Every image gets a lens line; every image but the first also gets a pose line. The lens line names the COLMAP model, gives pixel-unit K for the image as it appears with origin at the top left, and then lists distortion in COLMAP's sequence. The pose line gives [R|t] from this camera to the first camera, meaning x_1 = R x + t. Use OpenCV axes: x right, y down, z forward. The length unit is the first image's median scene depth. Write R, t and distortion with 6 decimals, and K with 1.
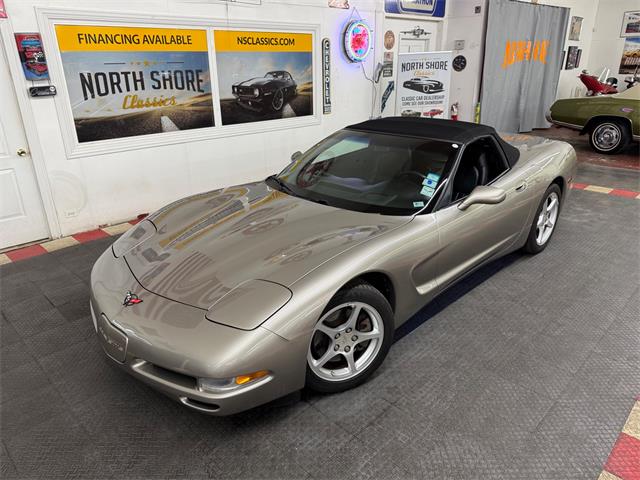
lens RADIAL K [[459.2, 0, 317.3], [0, 459.2, 238.0], [0, 0, 1]] dist [0.017840, -0.018036]
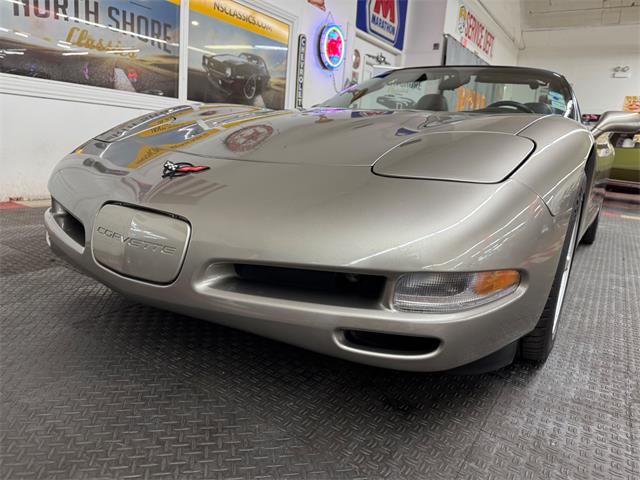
lens RADIAL K [[465.5, 0, 322.0], [0, 465.5, 239.1], [0, 0, 1]] dist [-0.008955, 0.000245]
pose [[0.973244, 0.045318, 0.225259, -0.164980], [-0.009220, 0.987270, -0.158788, 0.132653], [-0.229587, 0.152463, 0.961273, 0.226475]]
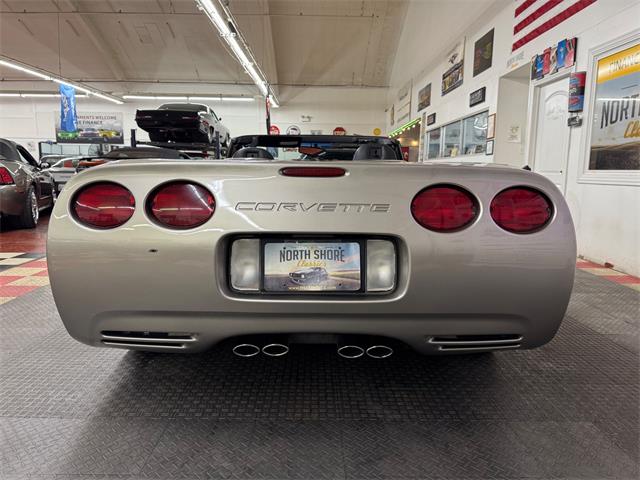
lens RADIAL K [[459.2, 0, 317.3], [0, 459.2, 238.0], [0, 0, 1]] dist [0.017840, -0.018036]
pose [[-0.704075, 0.117664, -0.700309, 0.574937], [-0.247852, 0.883441, 0.397619, -0.293891], [0.665467, 0.453527, -0.592846, 1.133298]]
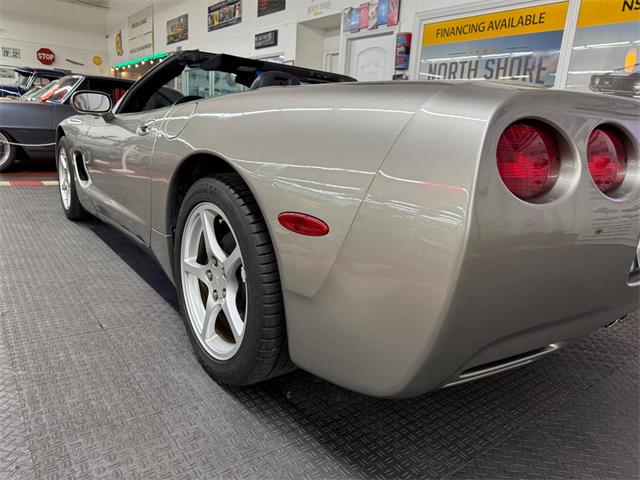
lens RADIAL K [[459.2, 0, 317.3], [0, 459.2, 238.0], [0, 0, 1]] dist [0.017840, -0.018036]
pose [[-0.136360, 0.237933, -0.961662, 0.634832], [-0.419976, 0.865298, 0.273642, -0.152825], [0.897232, 0.441189, -0.018066, 0.826699]]
